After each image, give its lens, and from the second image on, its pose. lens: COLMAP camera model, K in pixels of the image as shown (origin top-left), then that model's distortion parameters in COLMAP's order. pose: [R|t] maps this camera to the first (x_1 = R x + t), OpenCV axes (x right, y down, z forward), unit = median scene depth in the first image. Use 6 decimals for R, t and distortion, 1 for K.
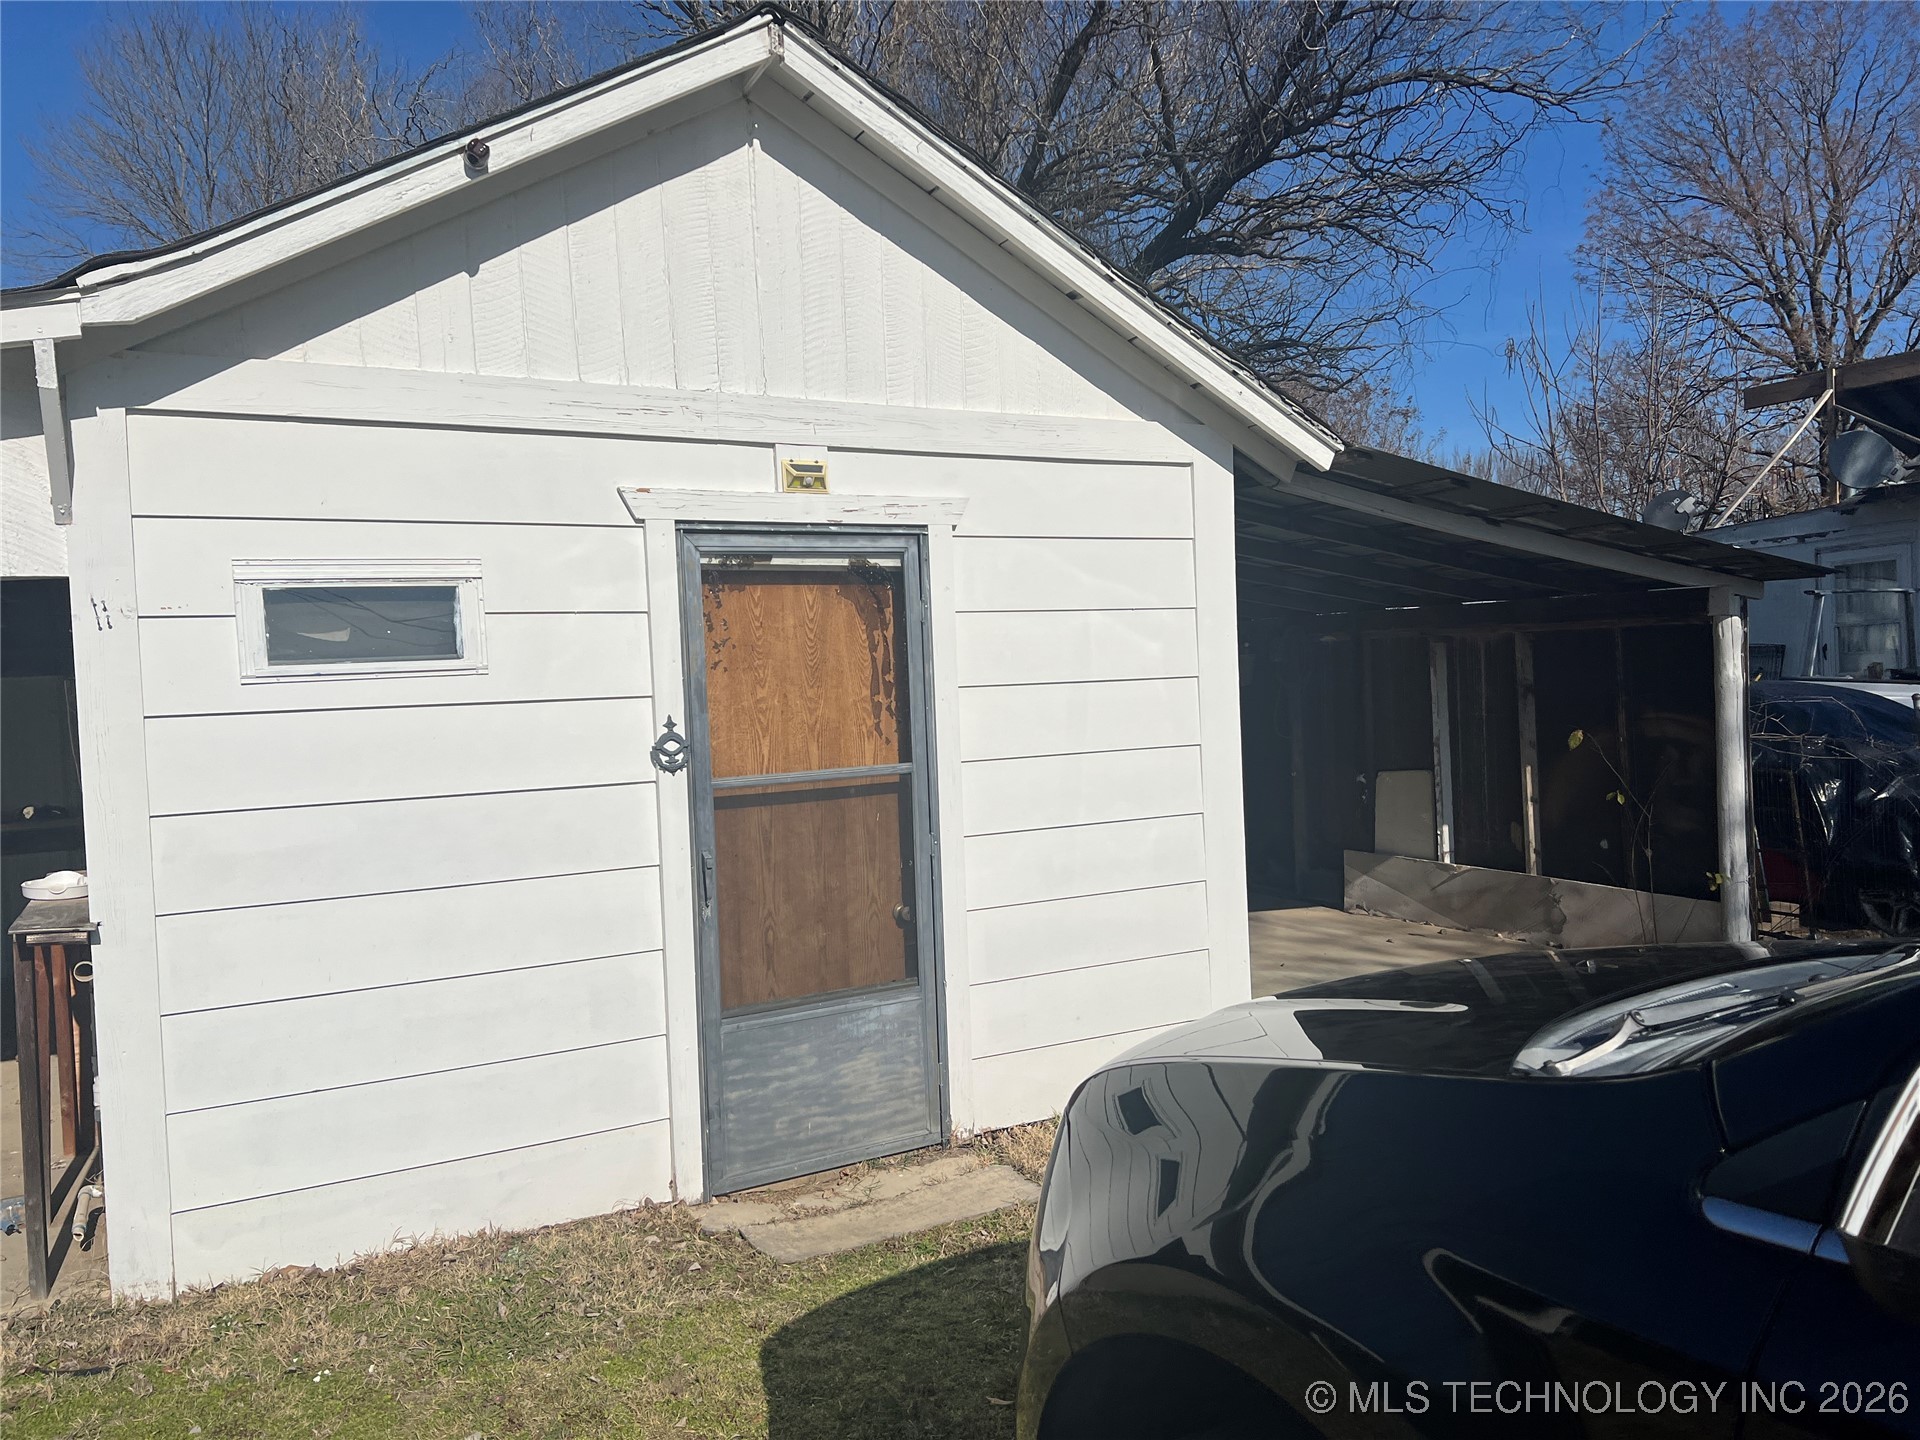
lens RADIAL K [[1438.2, 0, 967.3], [0, 1438.2, 725.3], [0, 0, 1]] dist [0.068486, -0.079163]
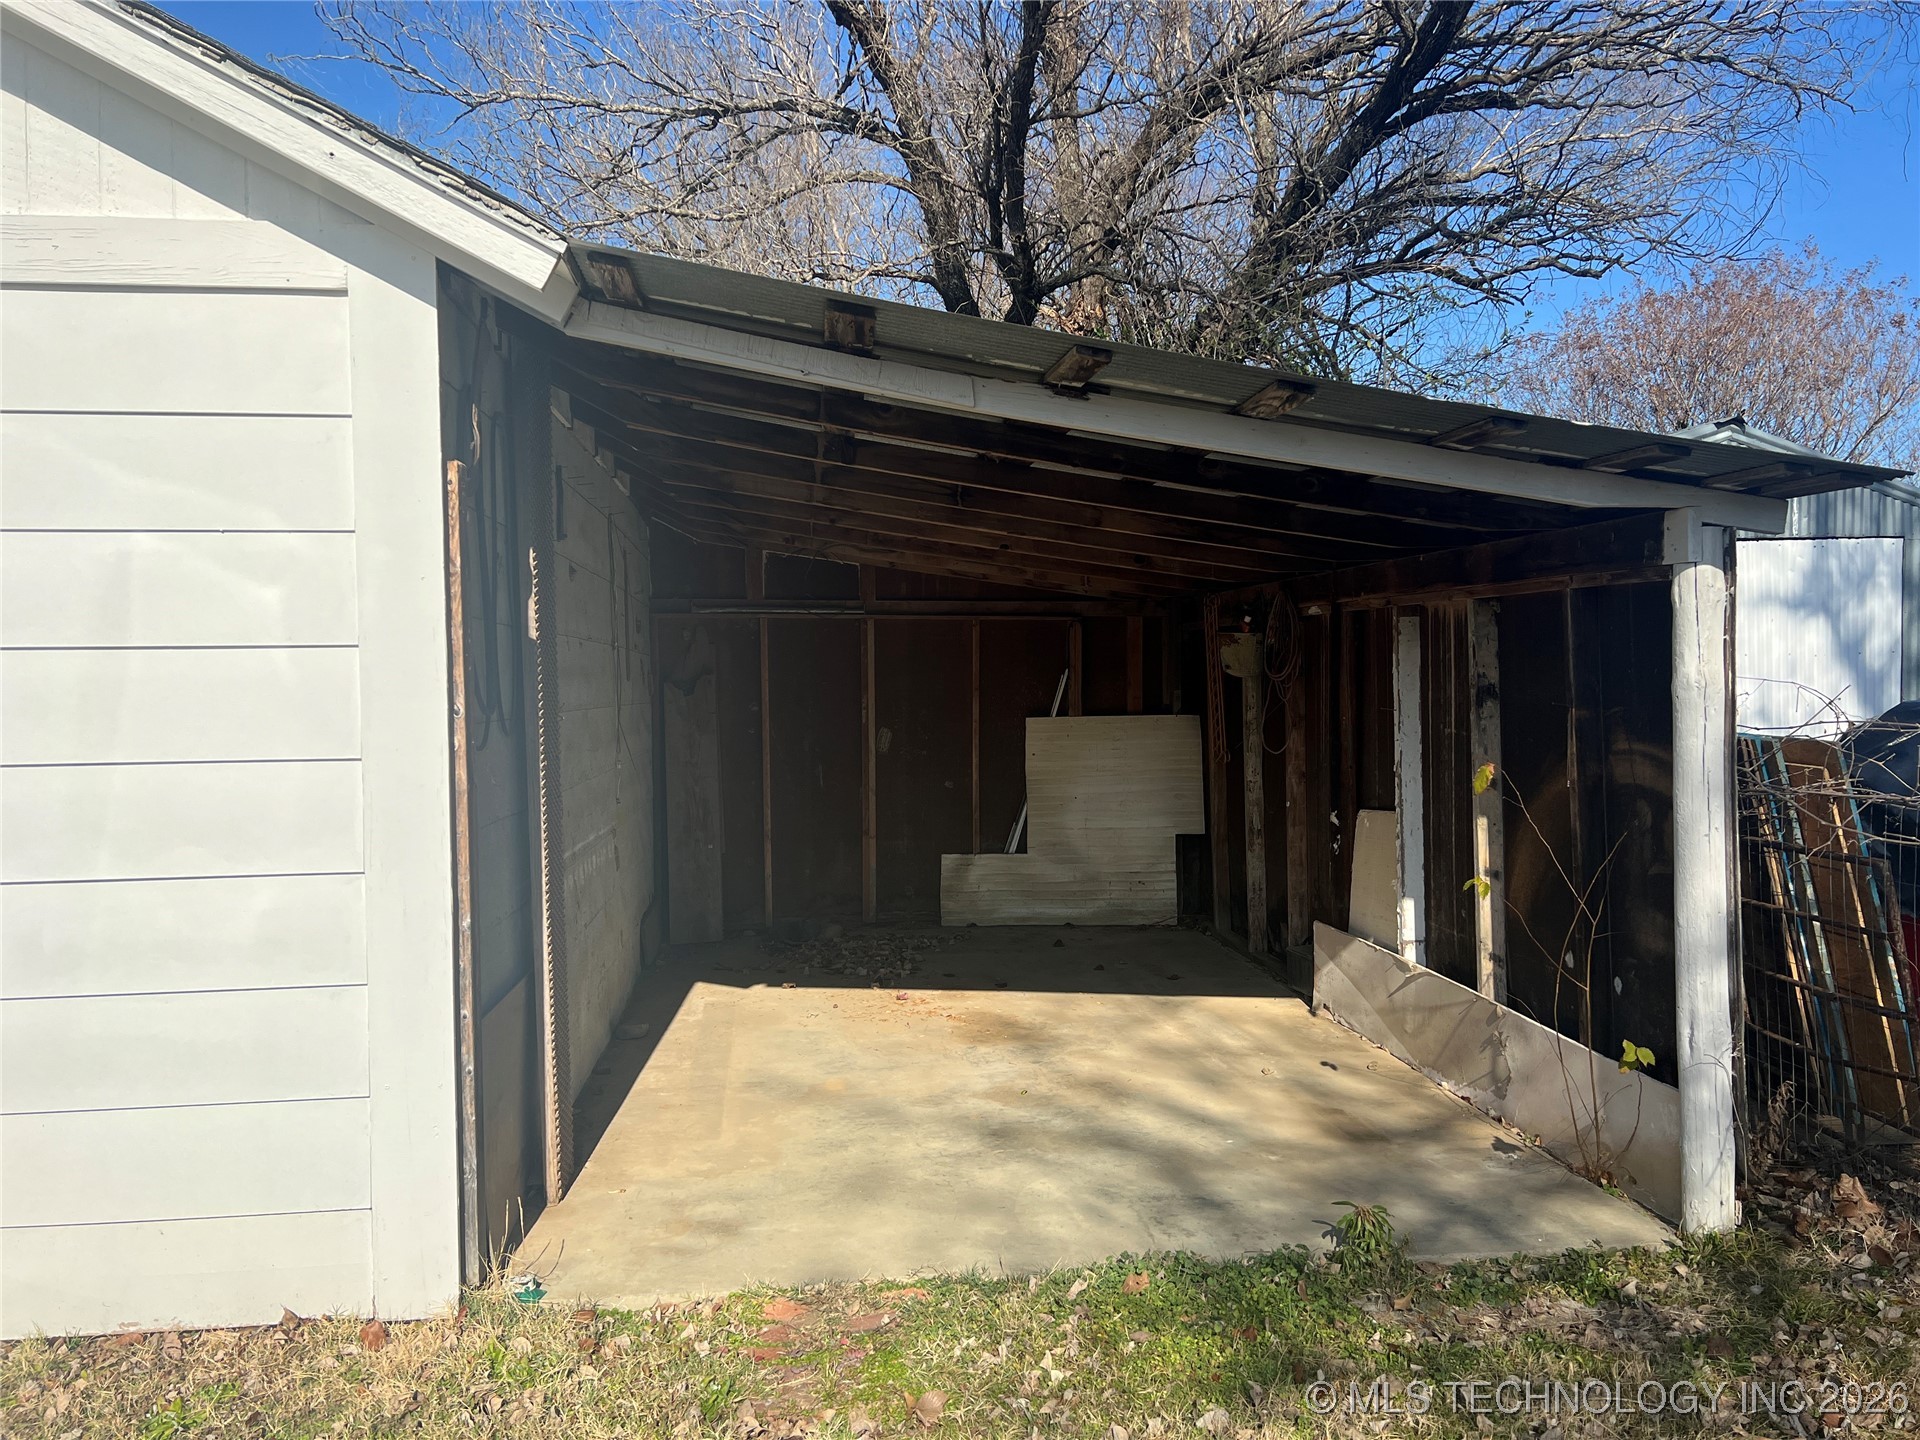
lens RADIAL K [[1438.2, 0, 964.6], [0, 1438.2, 729.4], [0, 0, 1]] dist [0.068486, -0.079163]
pose [[0.925684, 0.042217, -0.375936, 0.488893], [-0.037050, 0.999093, 0.020968, -0.016379], [0.376480, -0.005481, 0.926408, 0.415959]]
